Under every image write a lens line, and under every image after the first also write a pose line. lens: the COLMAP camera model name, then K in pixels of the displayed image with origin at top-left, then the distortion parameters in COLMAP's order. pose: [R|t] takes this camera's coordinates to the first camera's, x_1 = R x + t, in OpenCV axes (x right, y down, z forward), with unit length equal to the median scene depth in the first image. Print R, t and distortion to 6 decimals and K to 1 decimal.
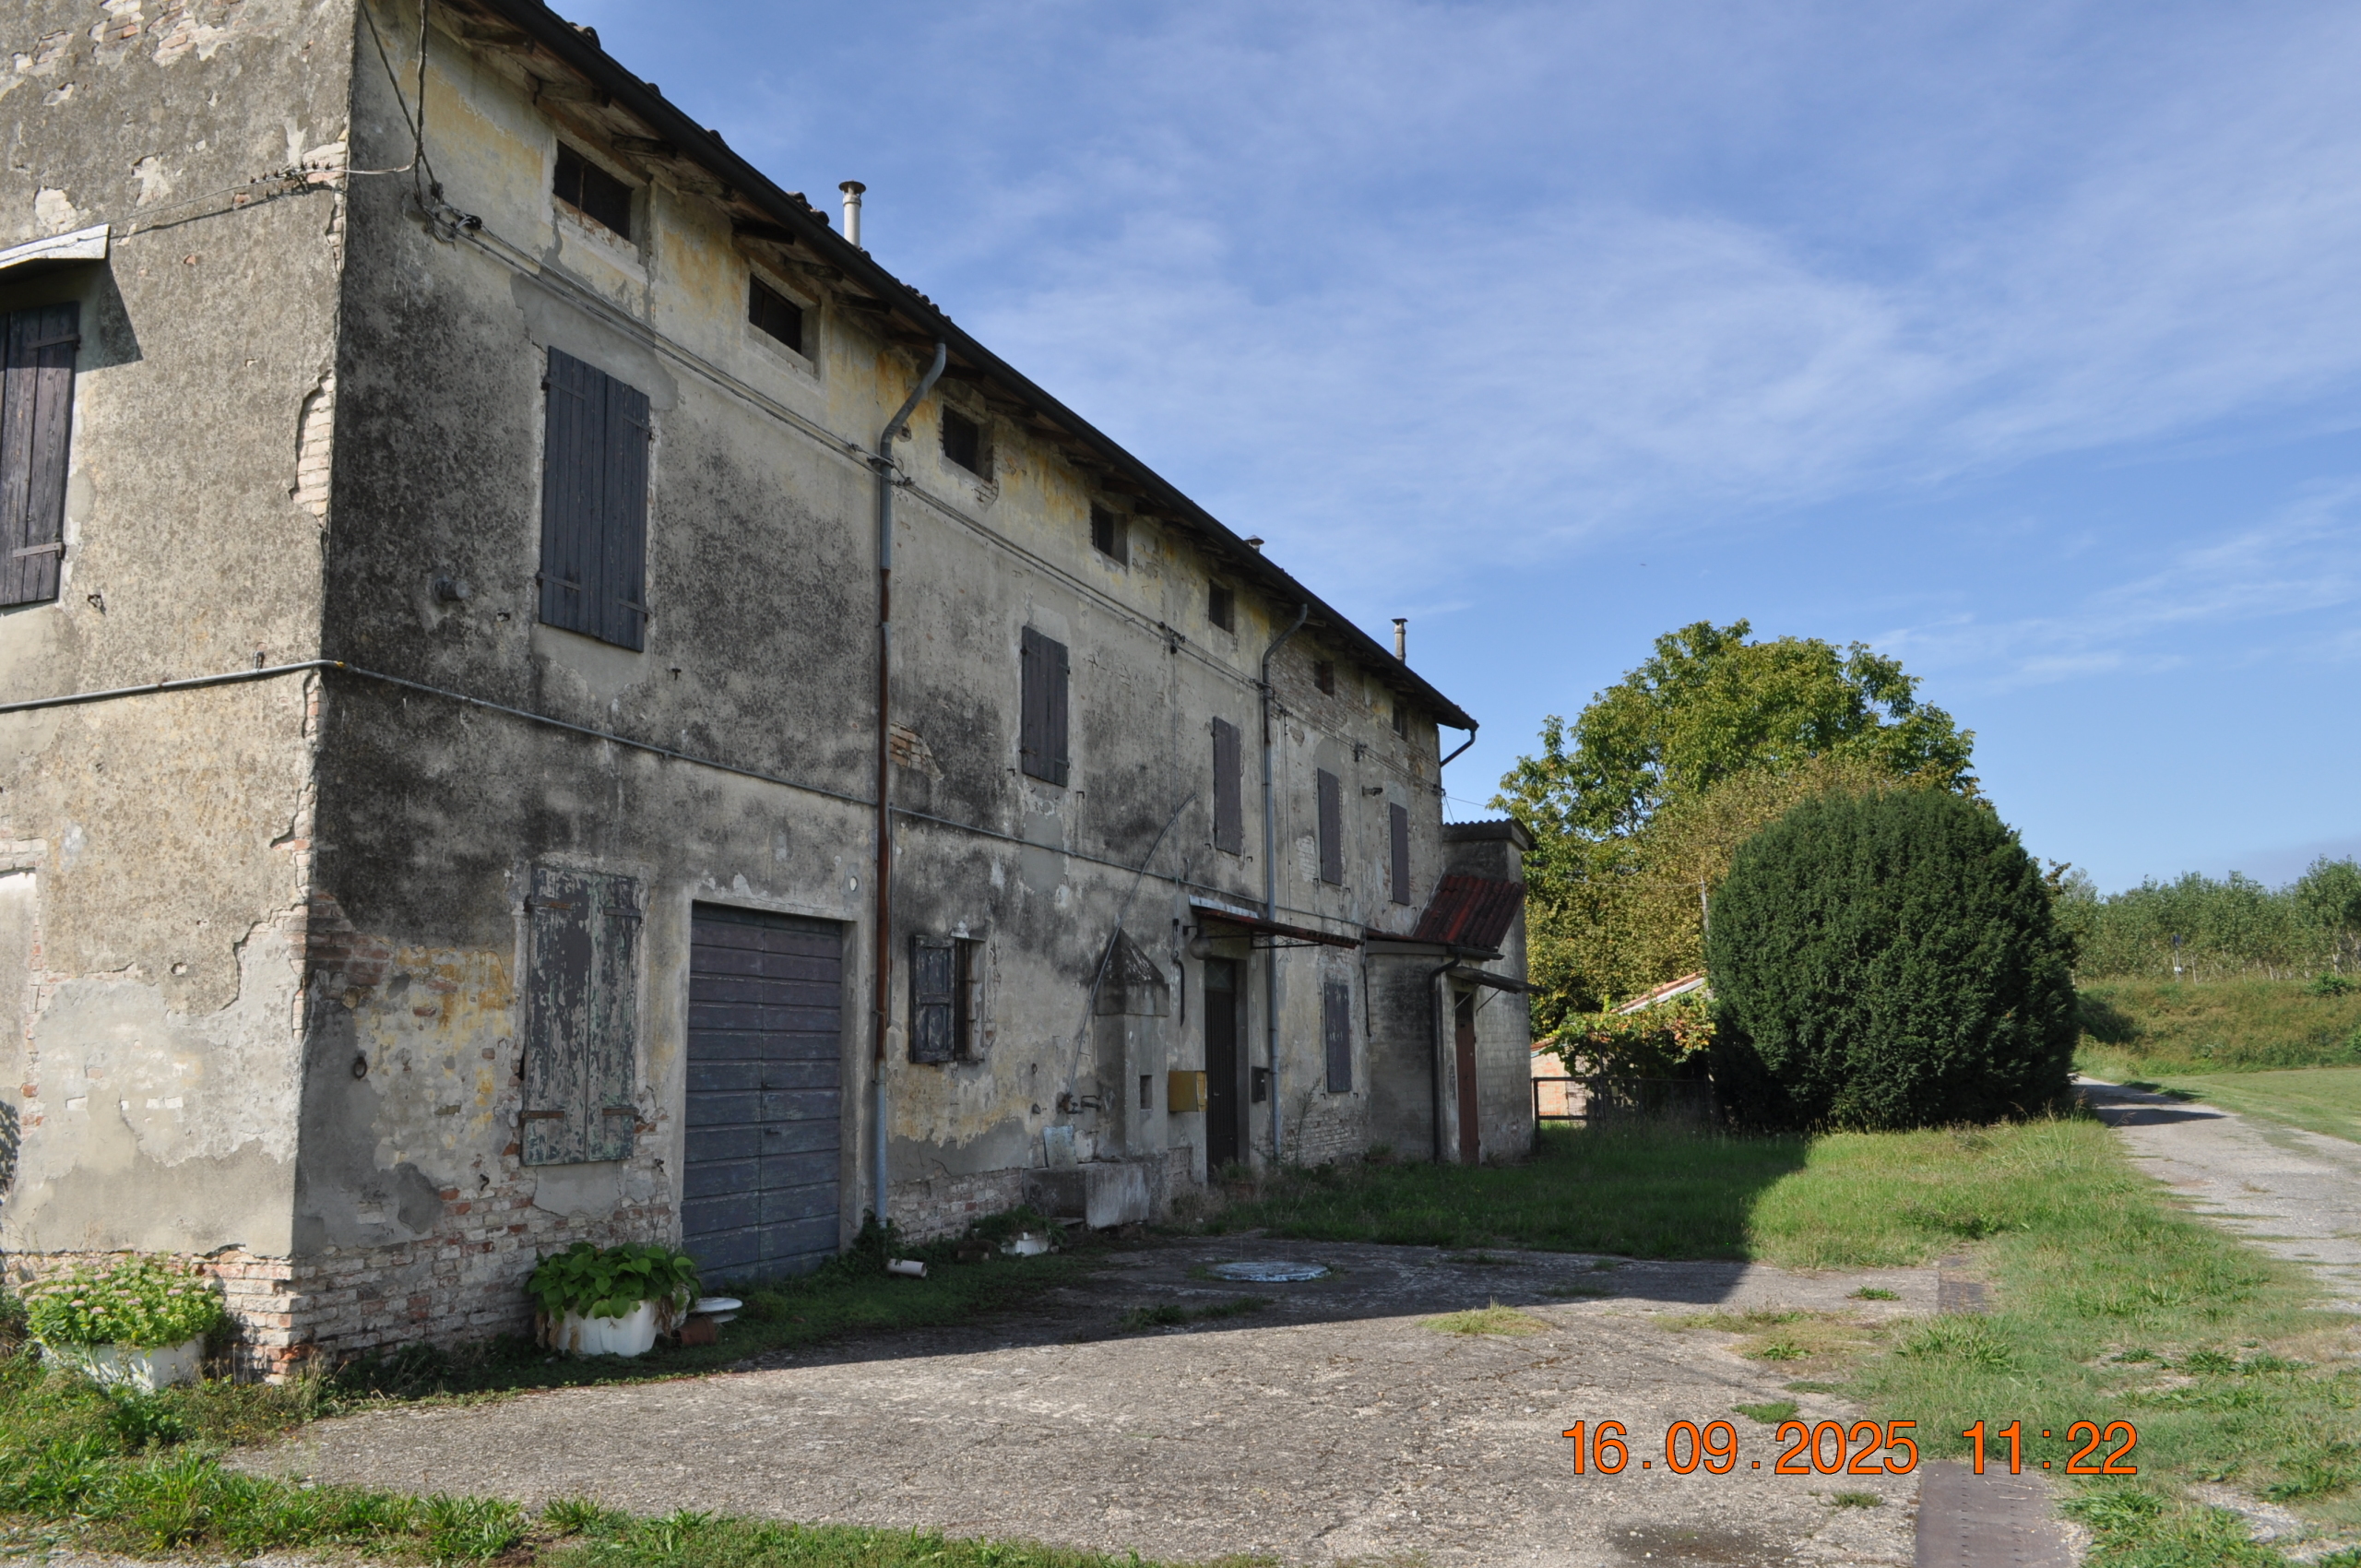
lens RADIAL K [[1842.1, 0, 1181.9], [0, 1842.1, 792.1], [0, 0, 1]] dist [-0.013941, 0.004067]
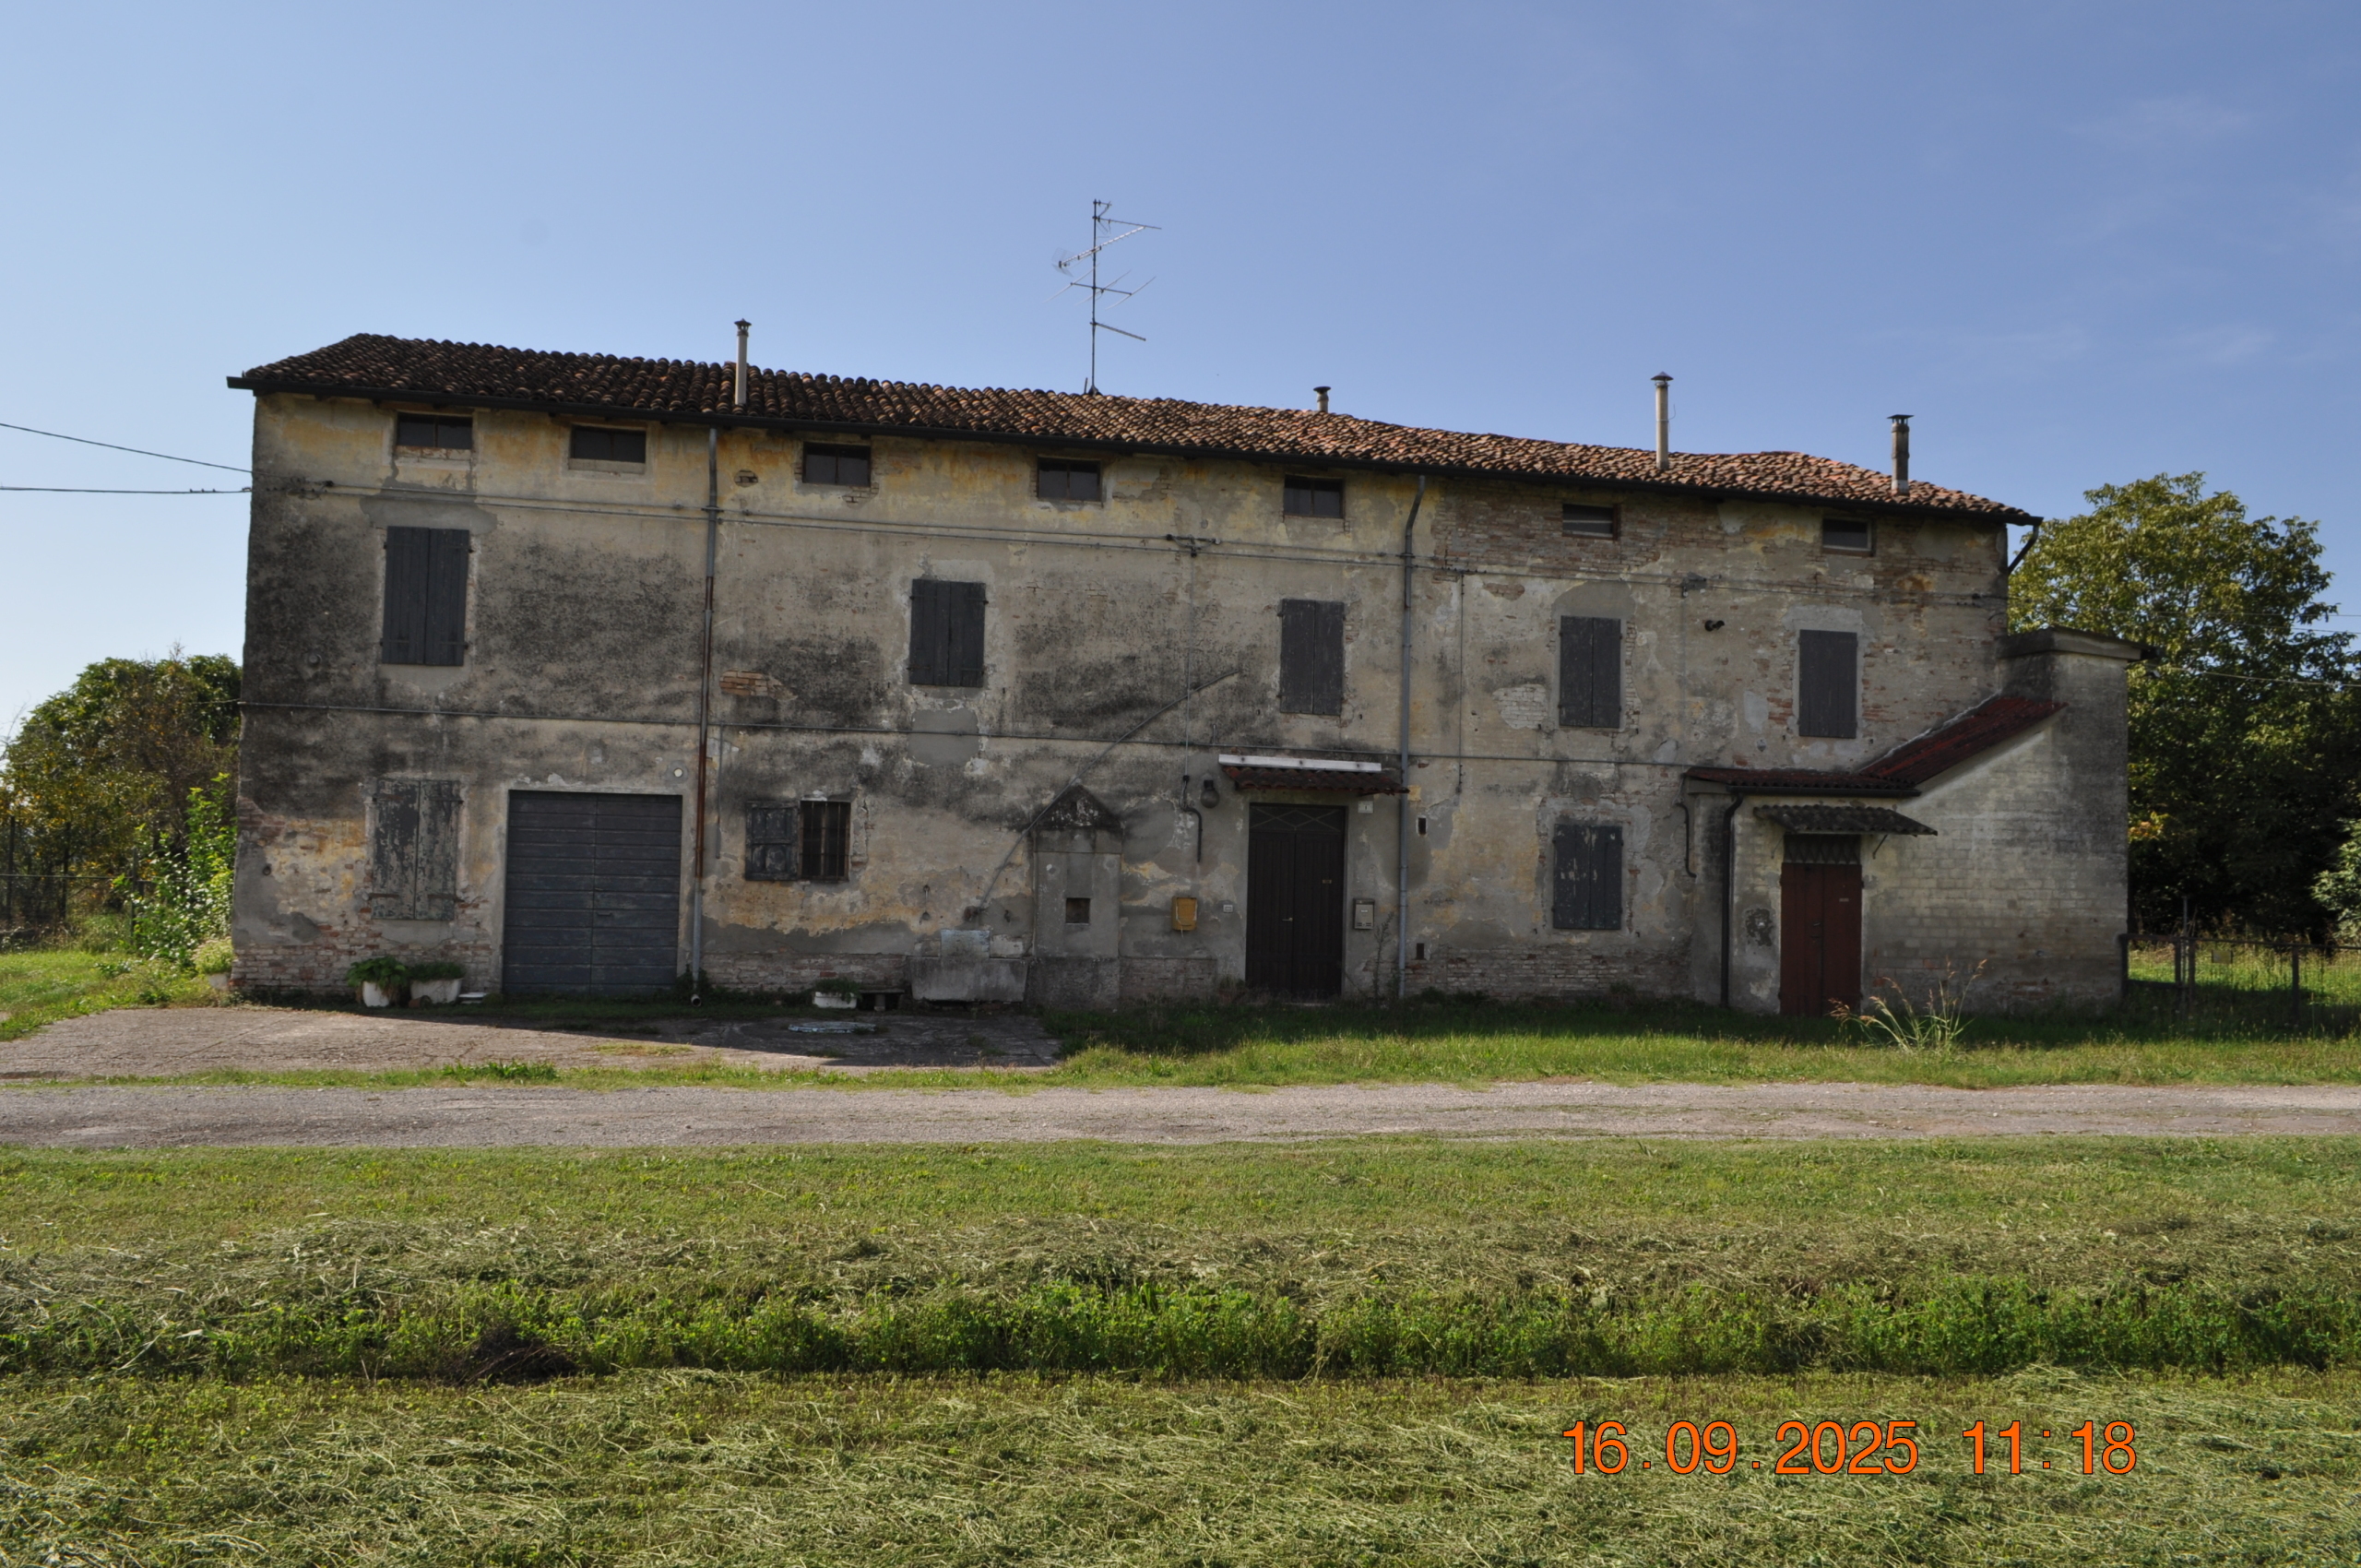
lens RADIAL K [[1842.1, 0, 1180.4], [0, 1842.1, 789.5], [0, 0, 1]] dist [-0.013941, 0.004067]
pose [[0.557547, -0.014539, -0.830018, 1.558155], [0.092534, 0.994704, 0.044734, 0.034240], [0.824972, -0.101746, 0.555939, 0.469855]]
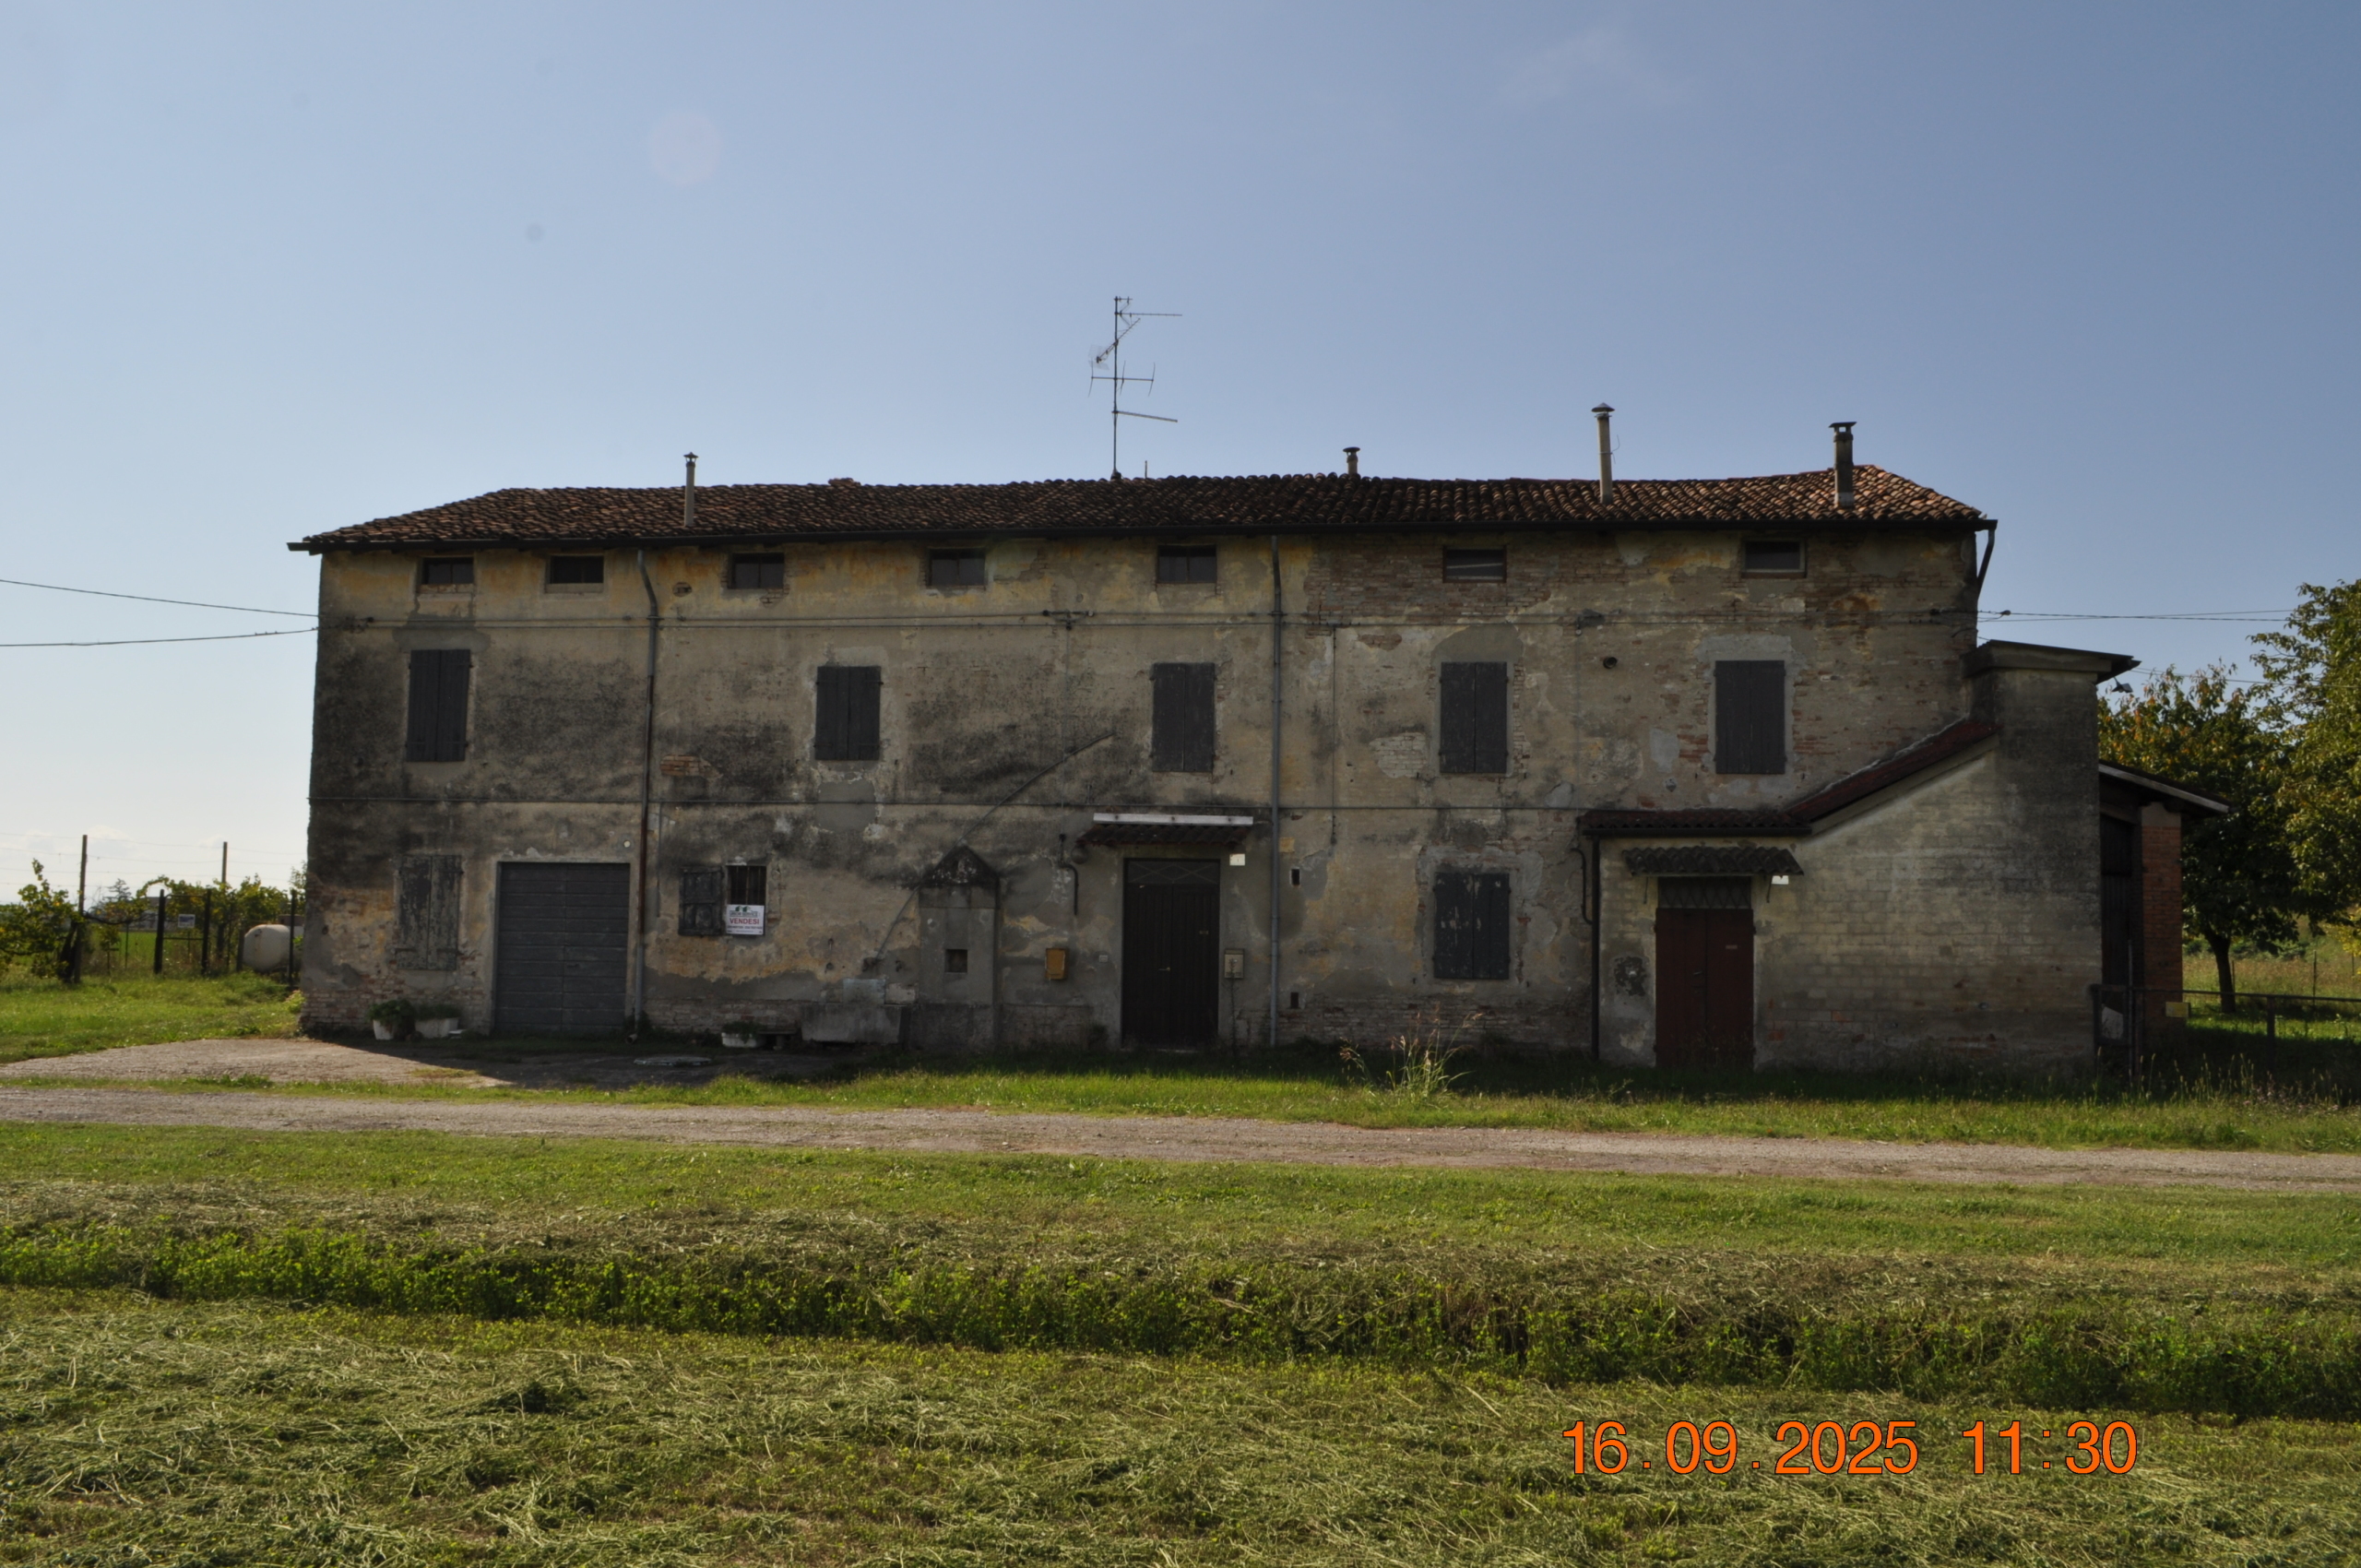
lens RADIAL K [[1842.1, 0, 1183.7], [0, 1842.1, 789.6], [0, 0, 1]] dist [-0.013941, 0.004067]
pose [[0.232261, -0.057055, -0.970979, 1.985161], [0.126571, 0.991563, -0.027988, 0.129991], [0.964383, -0.116398, 0.237523, 1.180595]]
